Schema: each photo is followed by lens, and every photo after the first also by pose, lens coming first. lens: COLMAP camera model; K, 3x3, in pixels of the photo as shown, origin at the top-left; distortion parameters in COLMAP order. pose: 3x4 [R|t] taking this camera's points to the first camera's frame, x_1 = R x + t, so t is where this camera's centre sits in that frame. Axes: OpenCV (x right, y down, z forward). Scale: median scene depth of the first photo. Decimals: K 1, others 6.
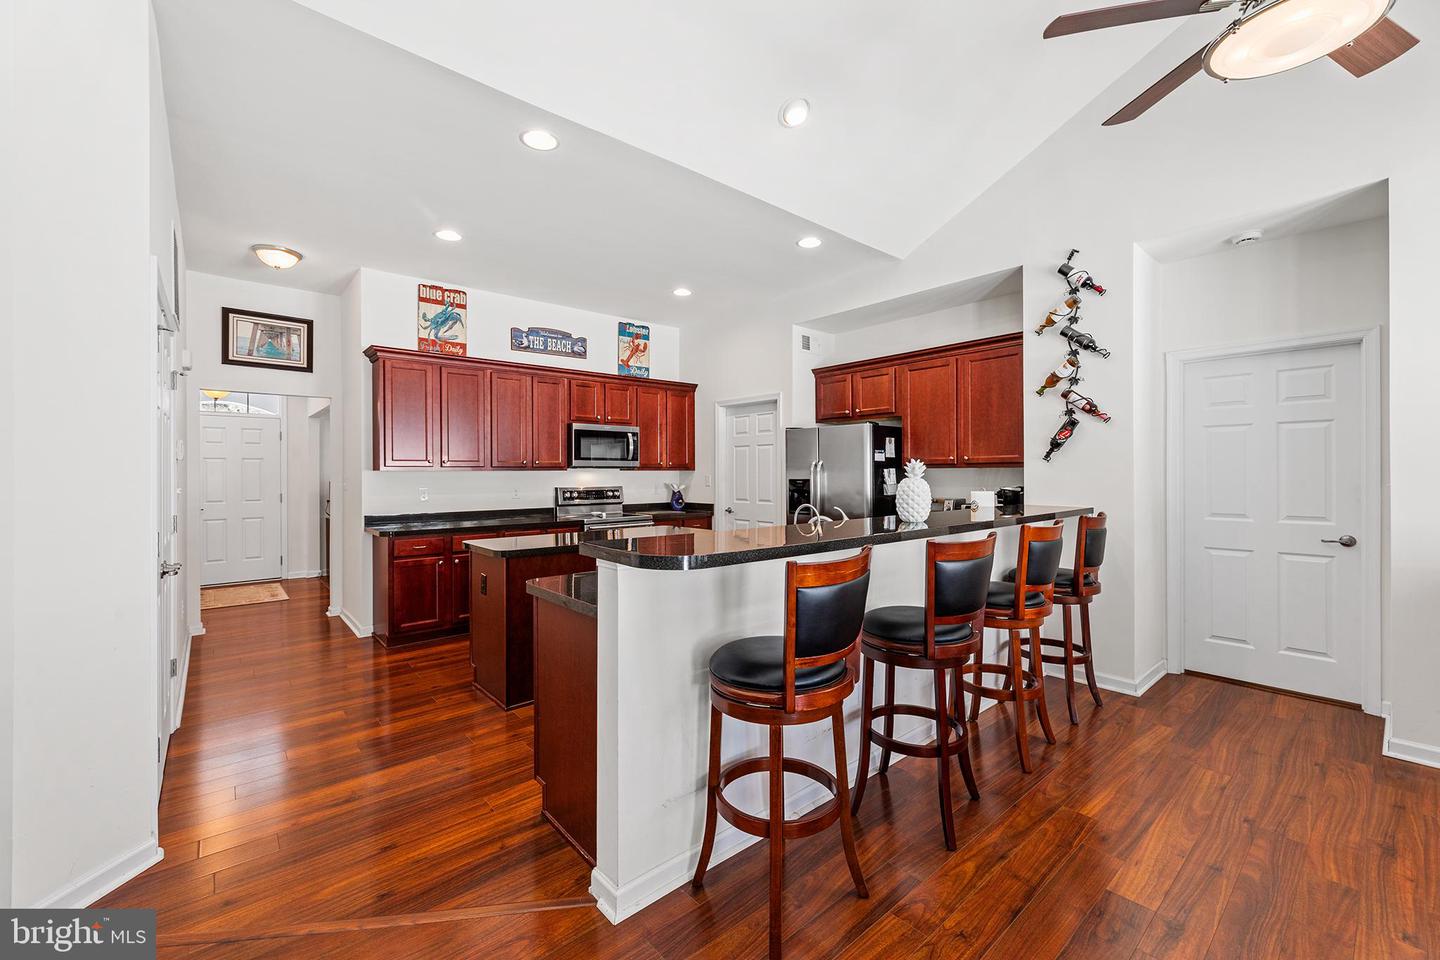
lens RADIAL K [[585.2, 0, 719.8], [0, 585.2, 473.7], [0, 0, 1]] dist [-0.002332, 0.000219]
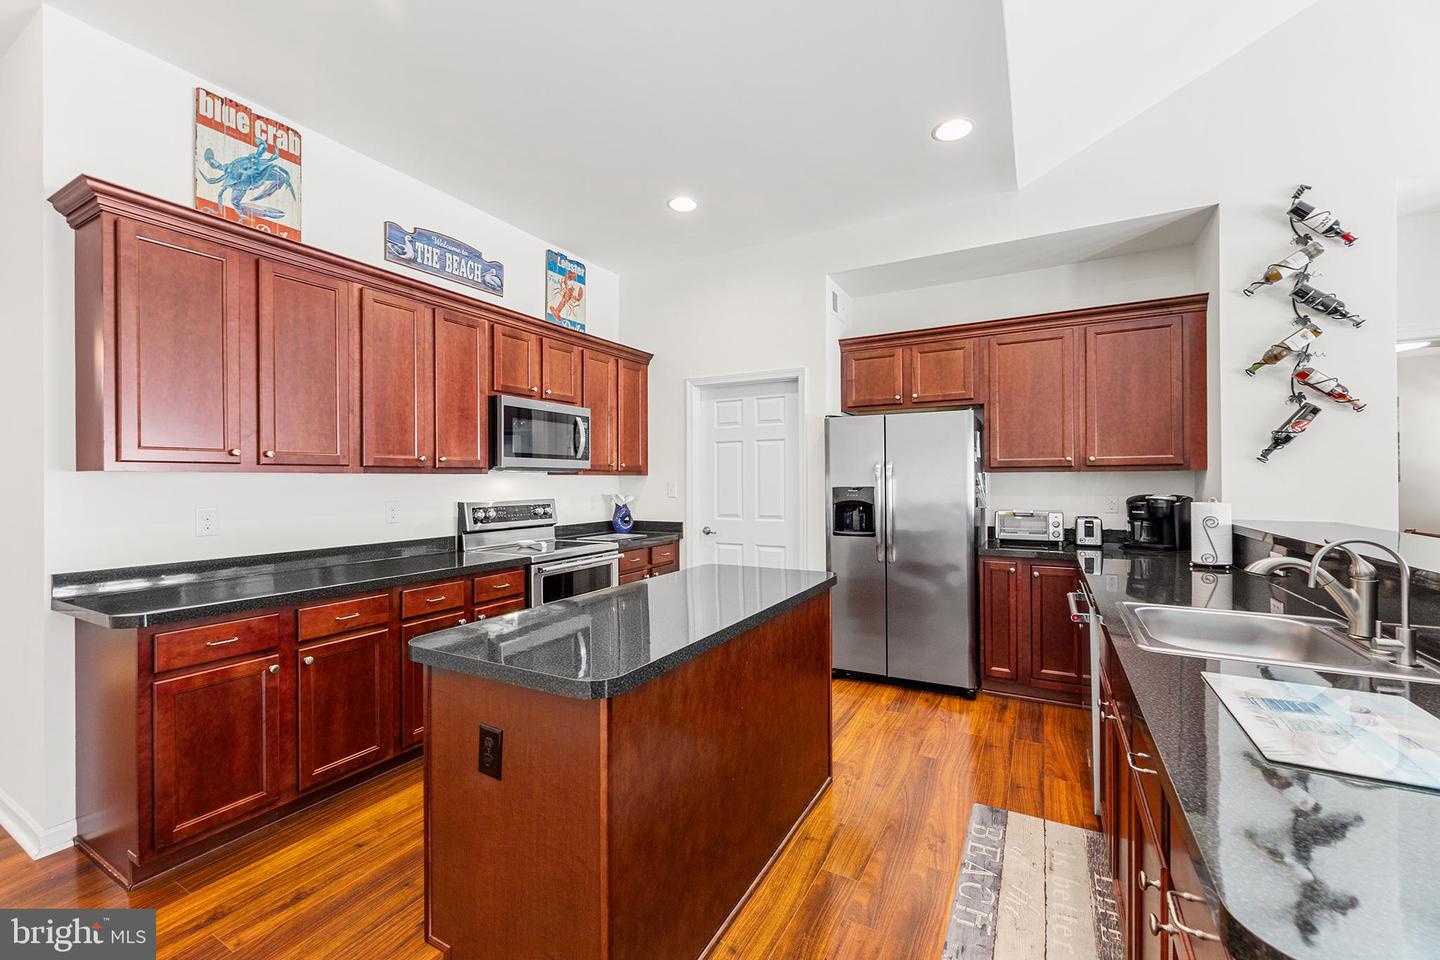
lens RADIAL K [[585.2, 0, 714.6], [0, 585.2, 481.1], [0, 0, 1]] dist [-0.002332, 0.000219]
pose [[0.939248, -0.000213, 0.343239, -0.272246], [0.000864, 0.999998, -0.001743, 0.003173], [-0.343238, 0.001934, 0.939246, 0.391532]]
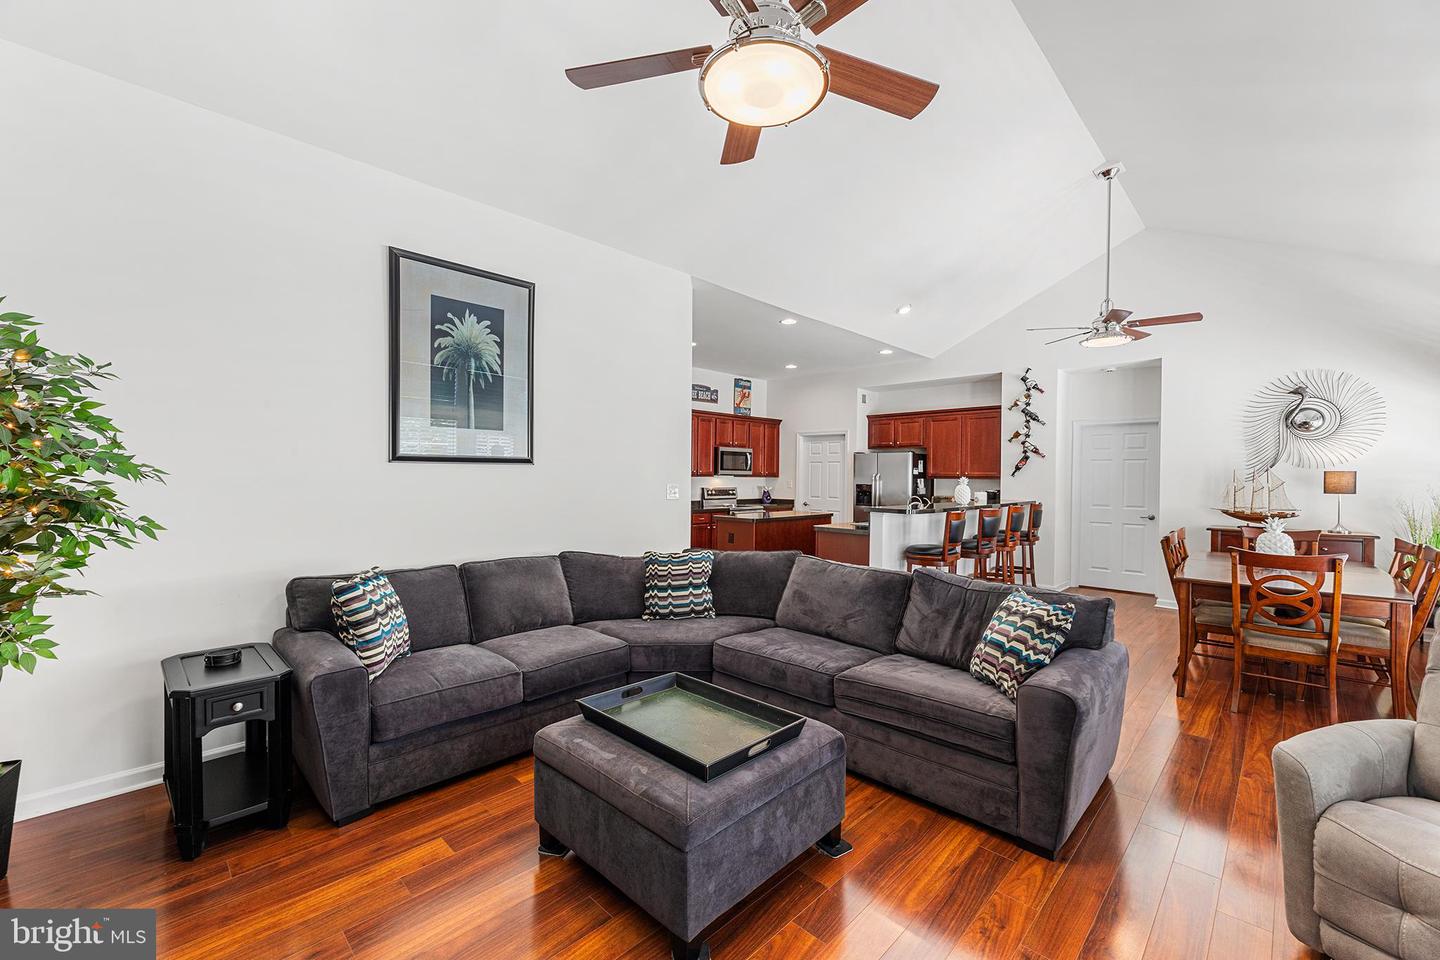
lens RADIAL K [[585.2, 0, 713.1], [0, 585.2, 482.3], [0, 0, 1]] dist [-0.002332, 0.000219]
pose [[0.996919, 0.011724, 0.077558, -0.420969], [-0.012539, 0.999871, 0.010029, -0.007339], [-0.077431, -0.010970, 0.996937, -0.617919]]
